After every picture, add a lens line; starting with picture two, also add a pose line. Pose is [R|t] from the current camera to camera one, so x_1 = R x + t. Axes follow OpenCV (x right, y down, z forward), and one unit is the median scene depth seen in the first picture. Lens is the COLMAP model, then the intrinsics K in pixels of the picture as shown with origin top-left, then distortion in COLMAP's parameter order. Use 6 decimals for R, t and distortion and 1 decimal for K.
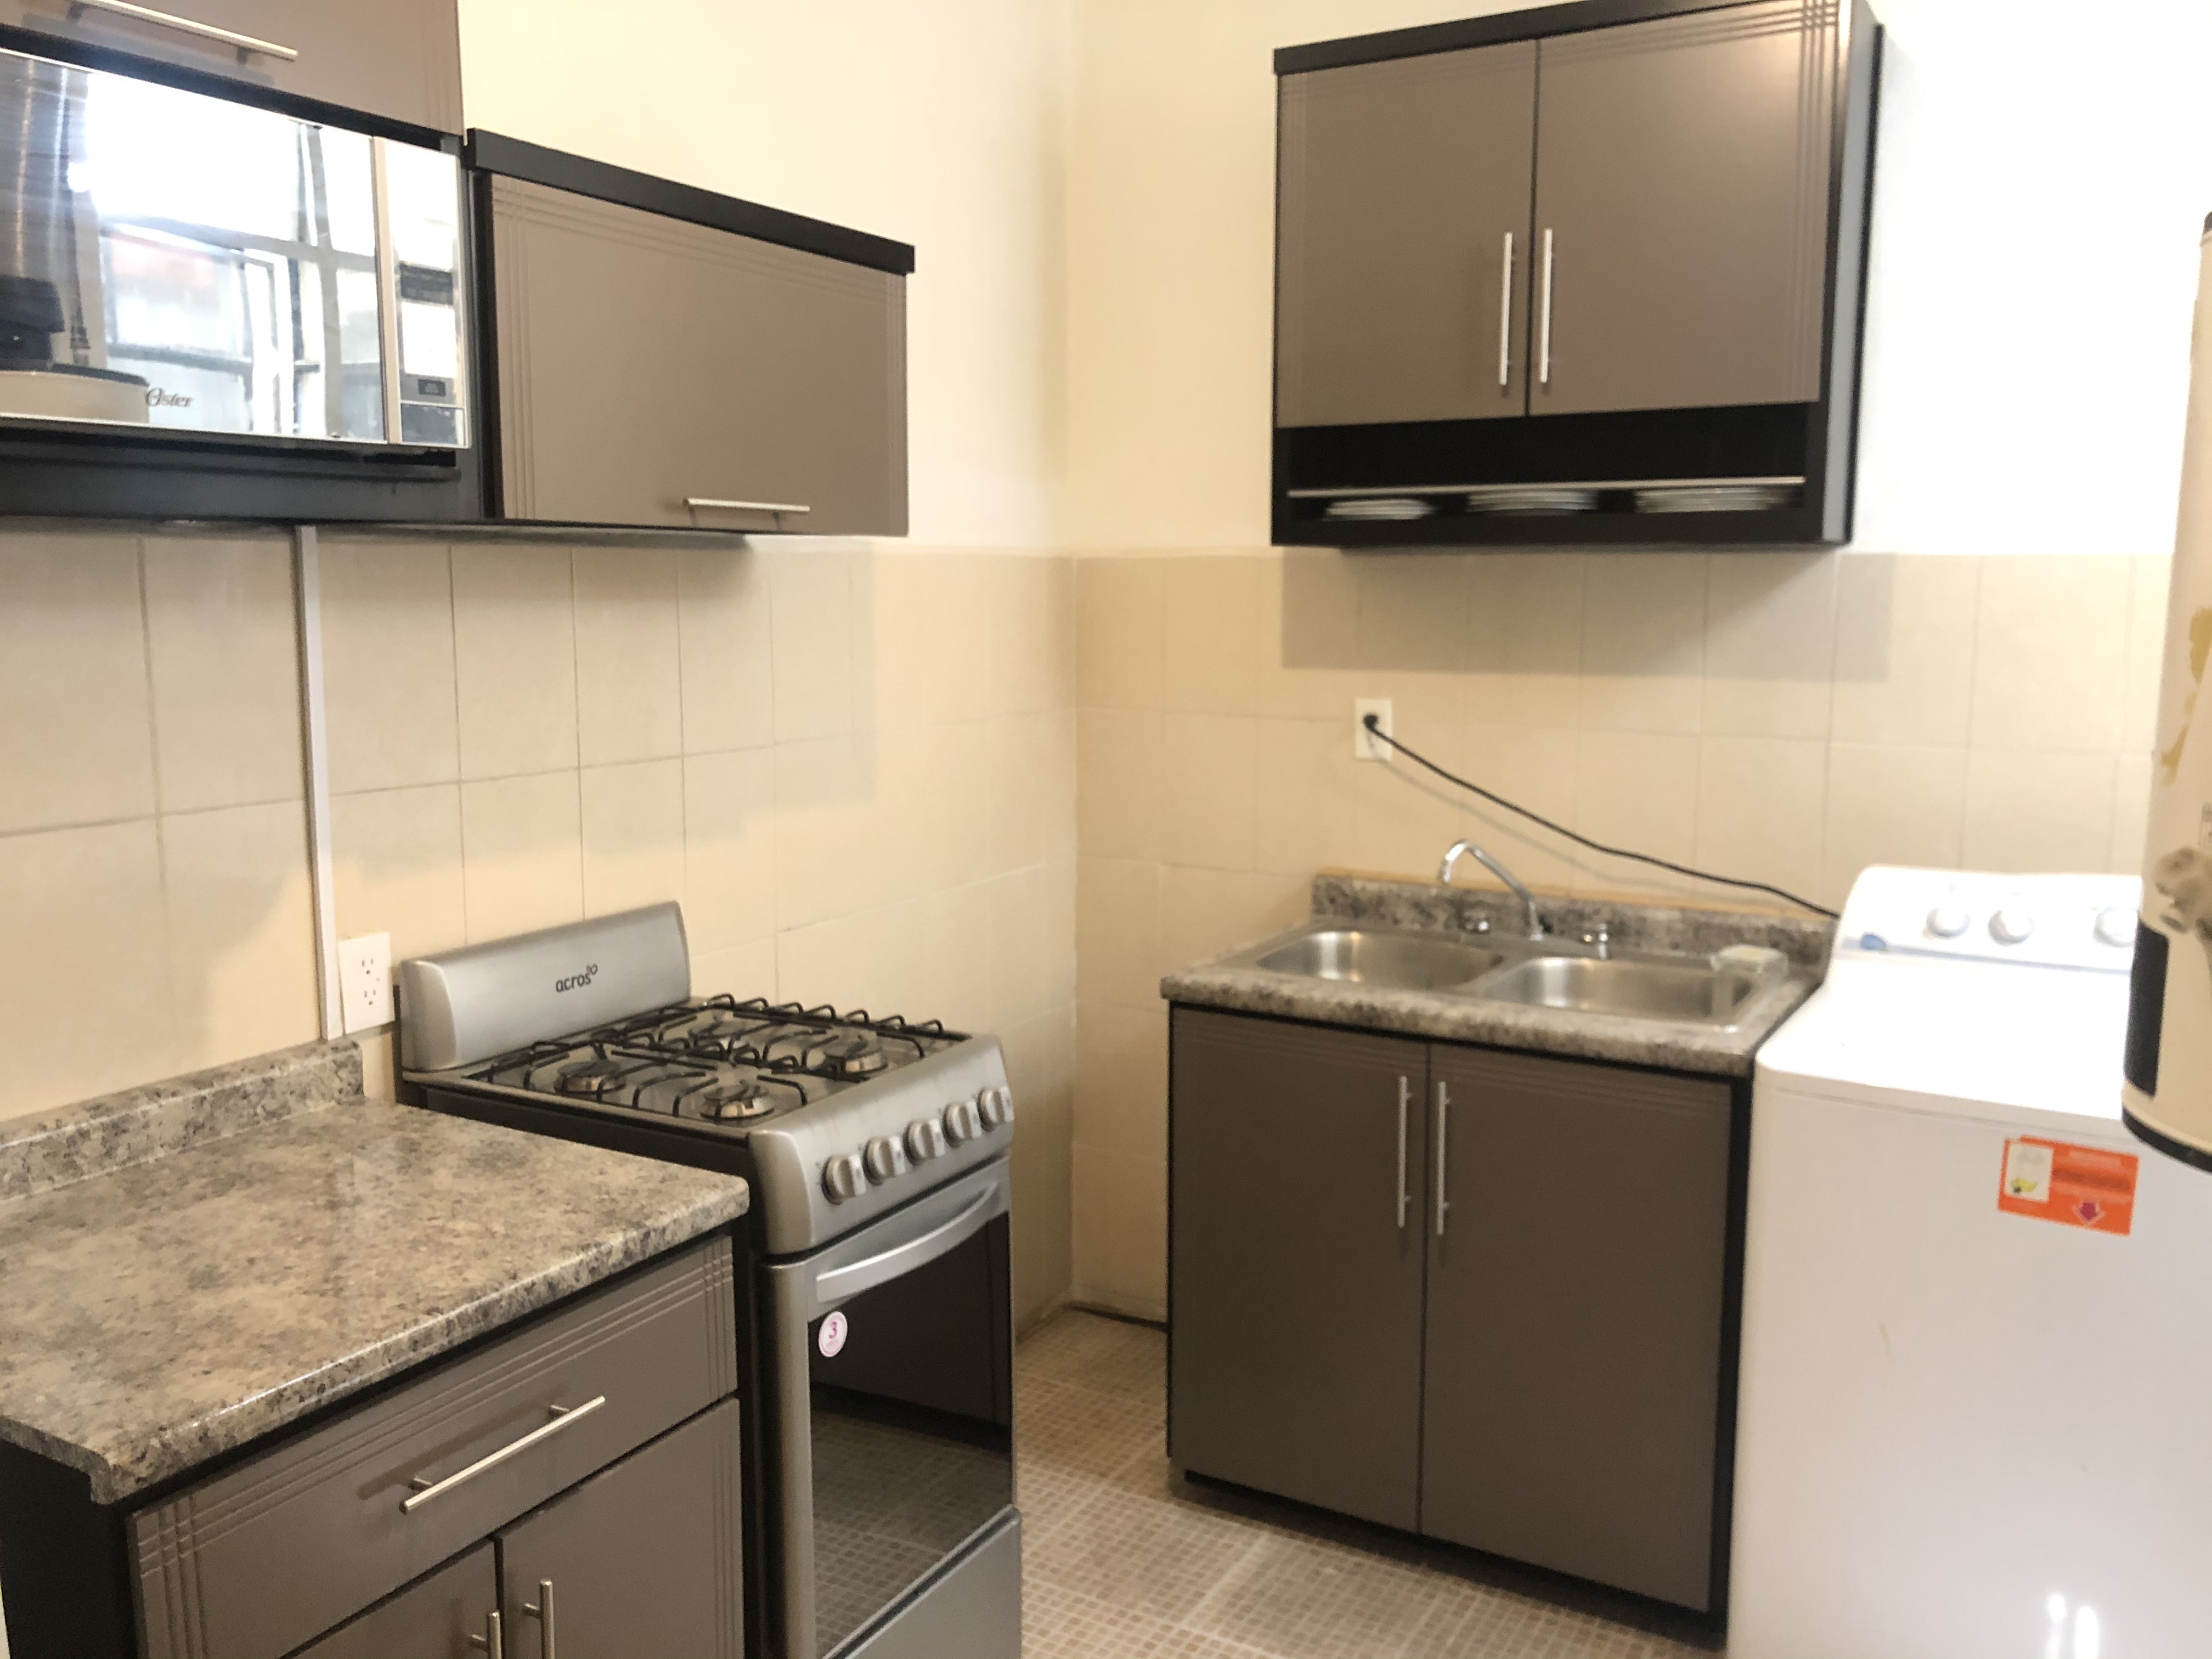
lens RADIAL K [[1815.6, 0, 1120.8], [0, 1815.6, 813.4], [0, 0, 1]] dist [0.042413, -0.042771]
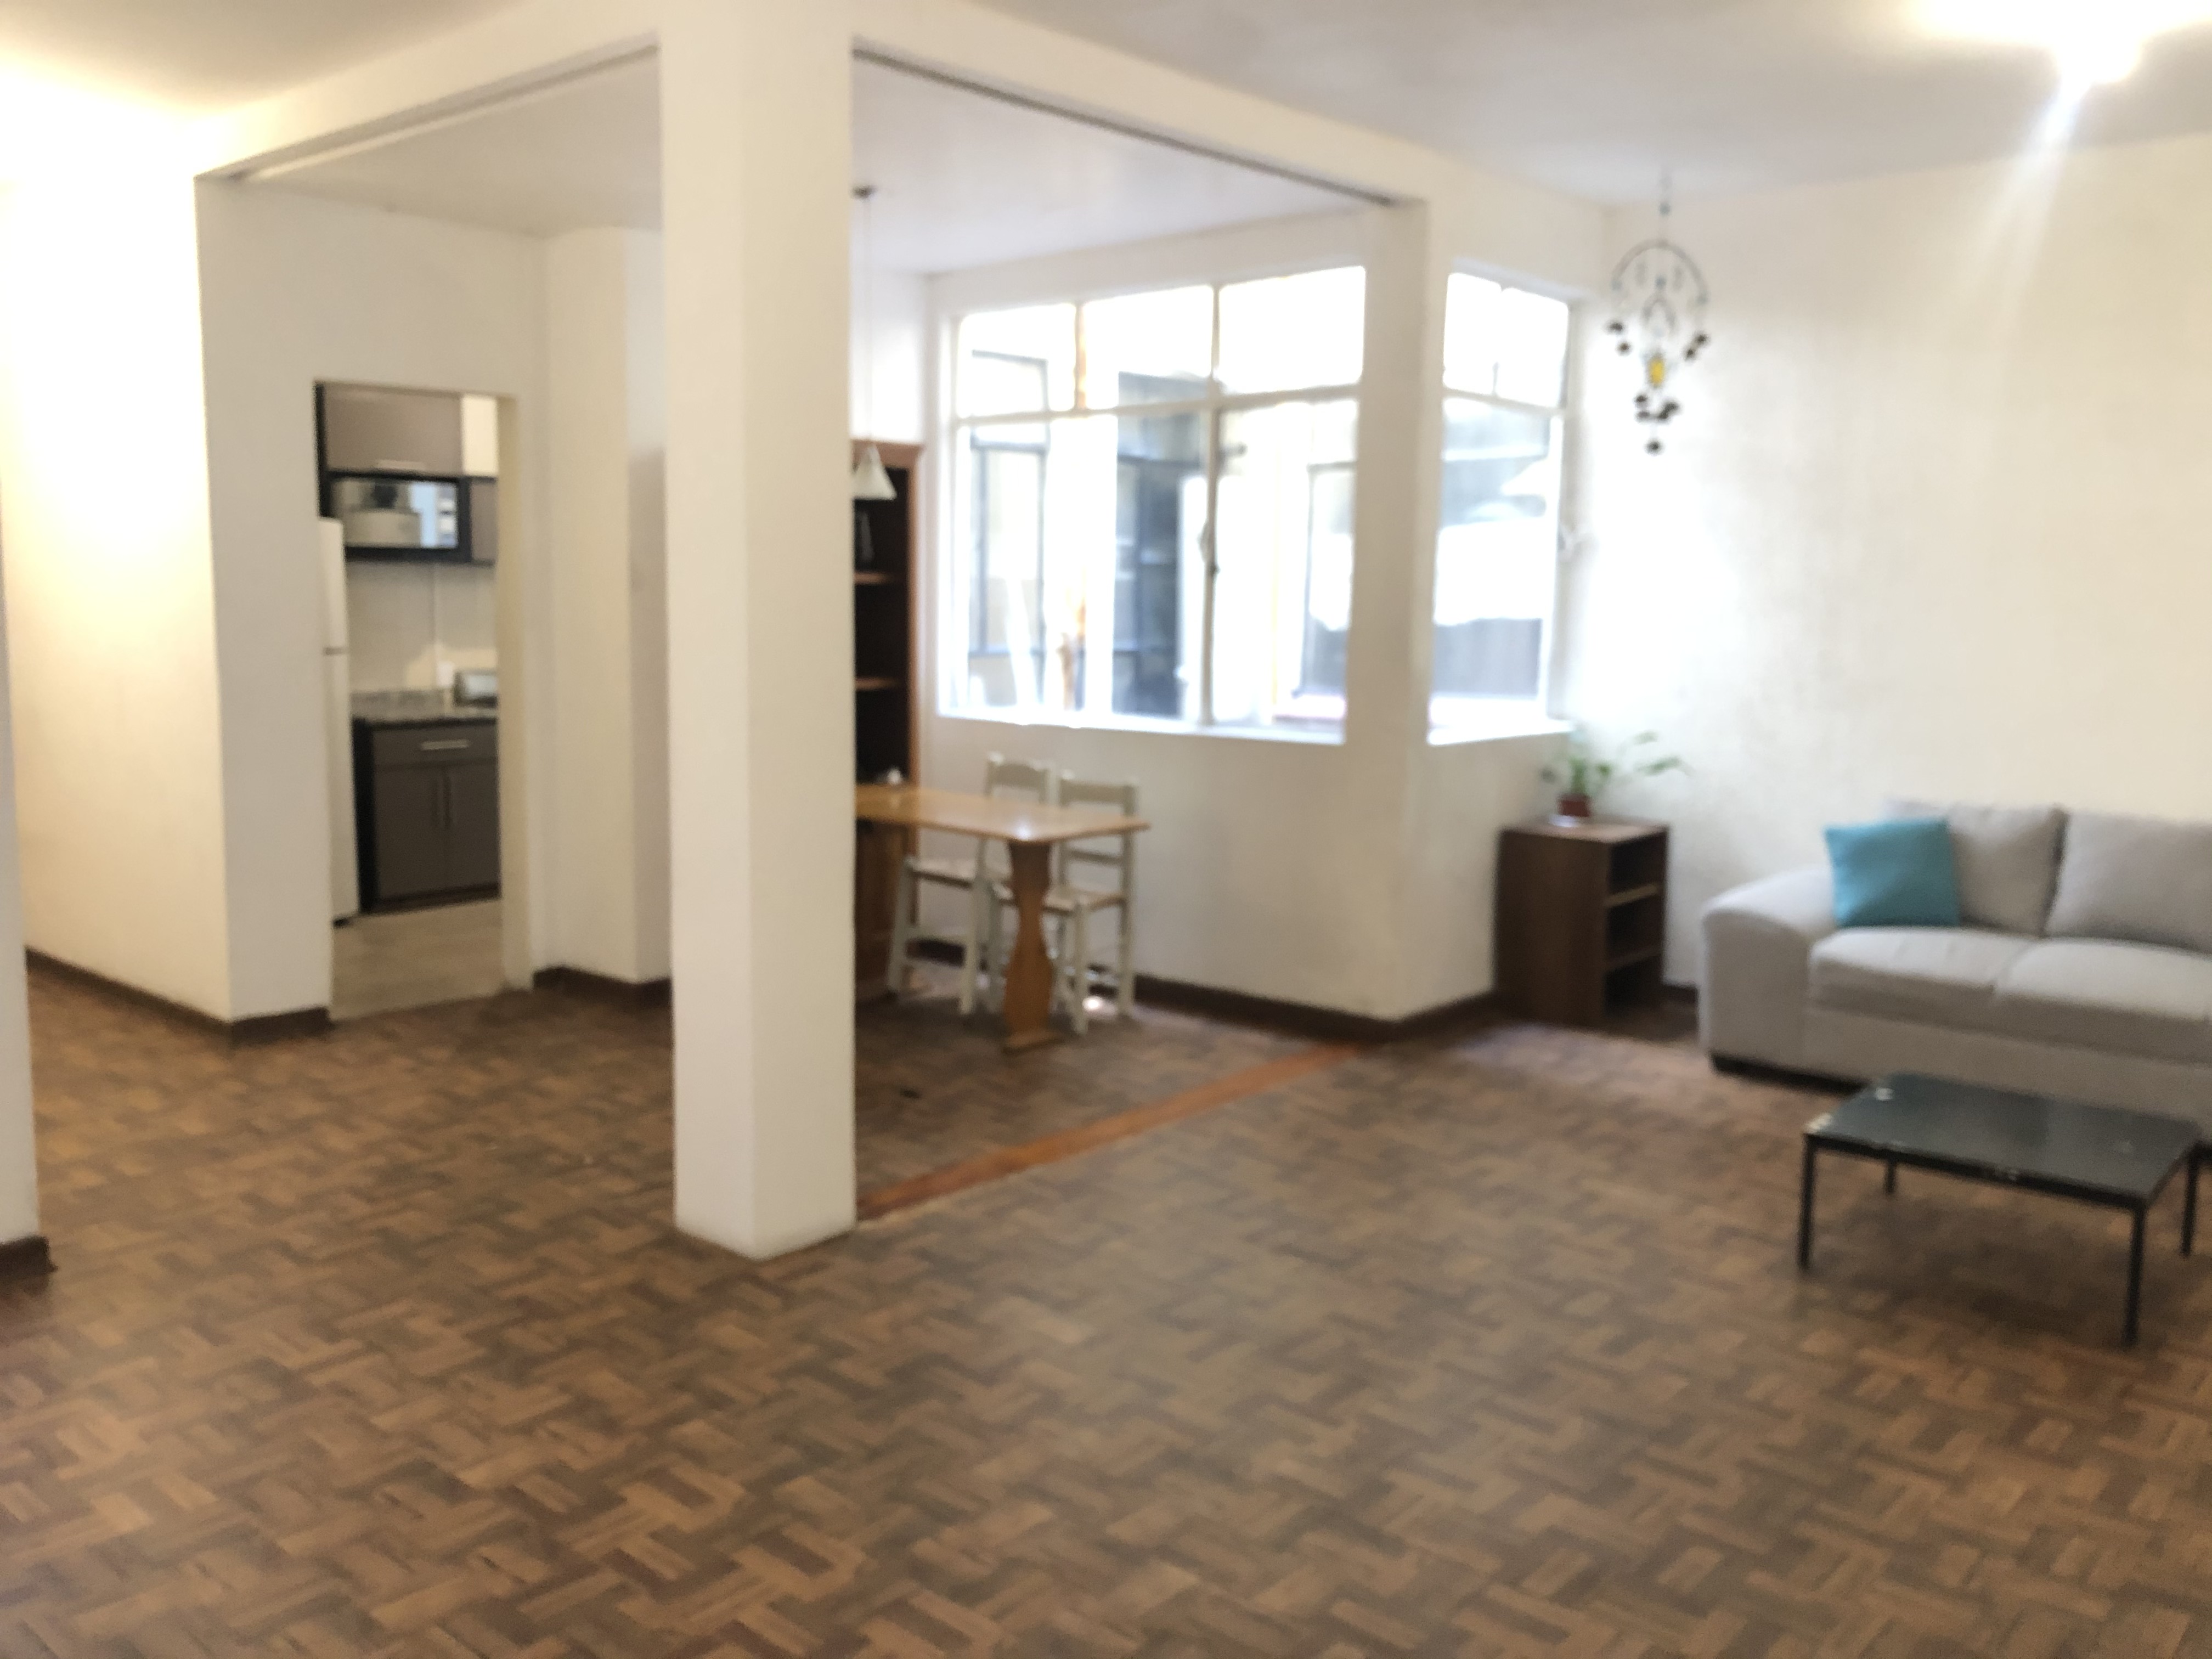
lens RADIAL K [[1815.6, 0, 1112.9], [0, 1815.6, 818.8], [0, 0, 1]] dist [0.042413, -0.042771]
pose [[0.978905, 0.039855, -0.200390, 1.548959], [-0.040896, 0.999163, -0.001054, 0.297470], [0.200180, 0.009227, 0.979716, -2.222307]]
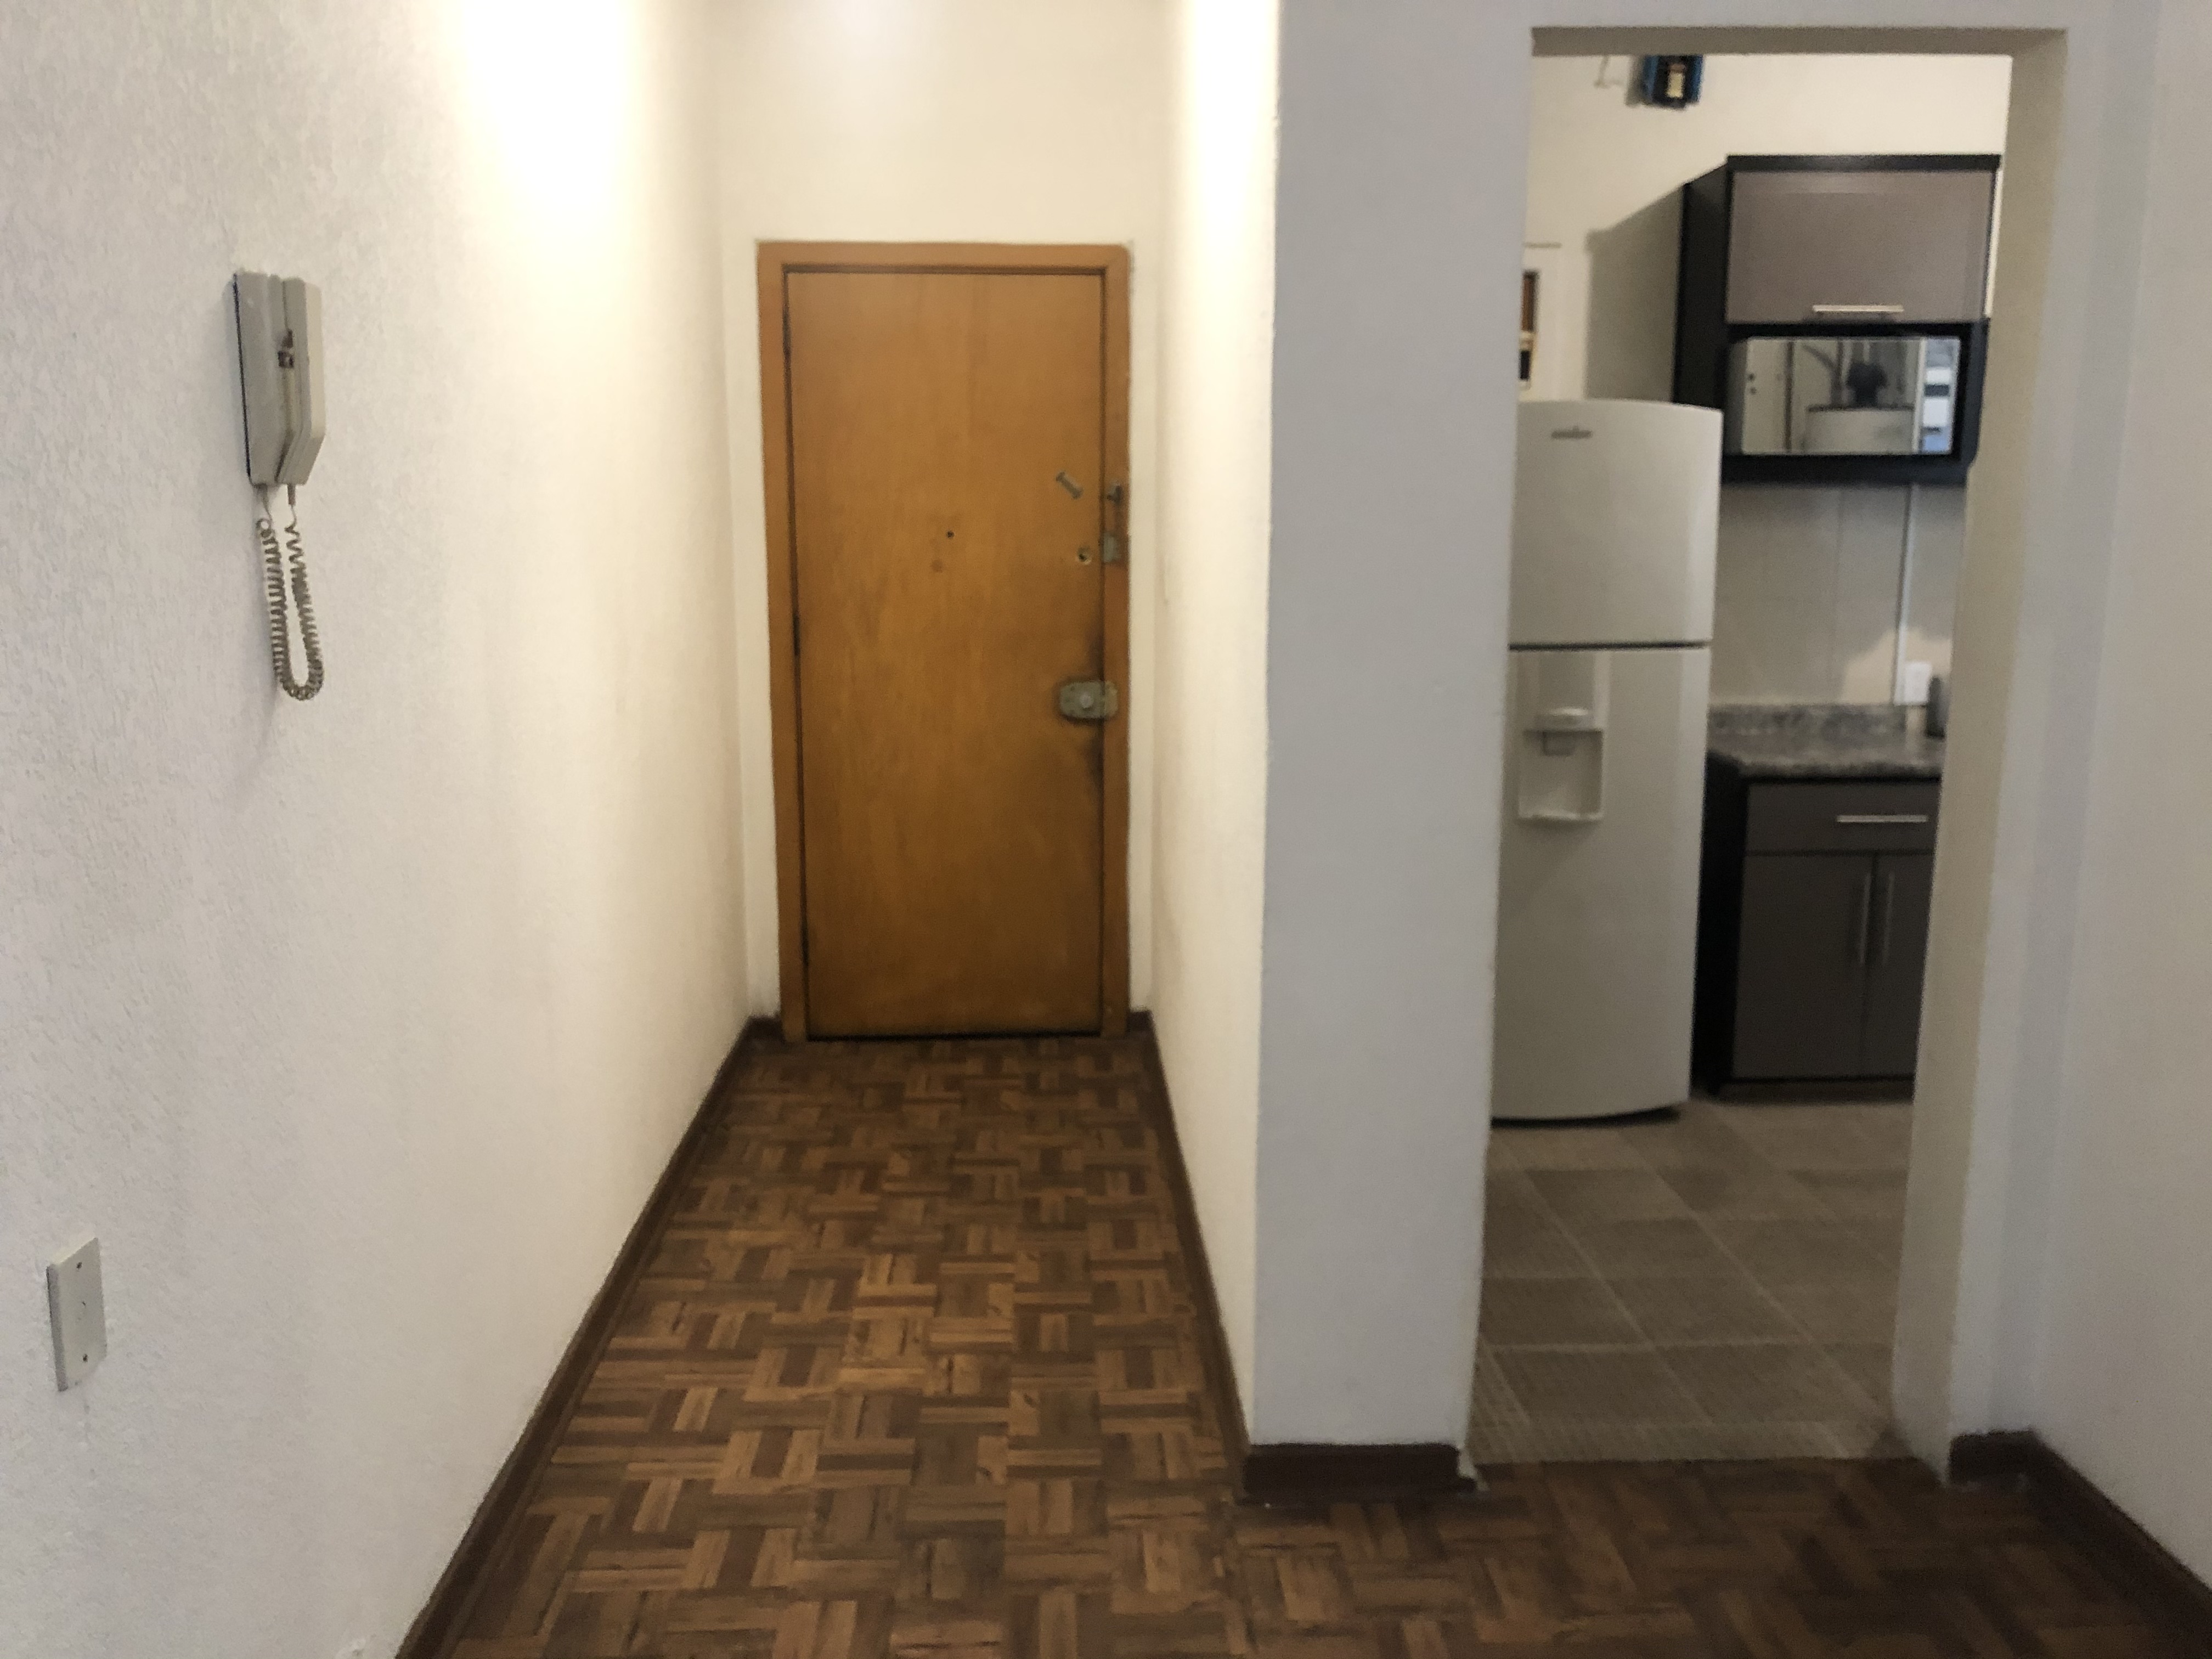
lens RADIAL K [[1815.6, 0, 1099.4], [0, 1815.6, 810.2], [0, 0, 1]] dist [0.042413, -0.042771]
pose [[0.520458, 0.135563, -0.843058, 0.851522], [-0.114765, 0.989464, 0.088255, 0.140089], [0.846140, 0.050821, 0.530533, -0.907920]]
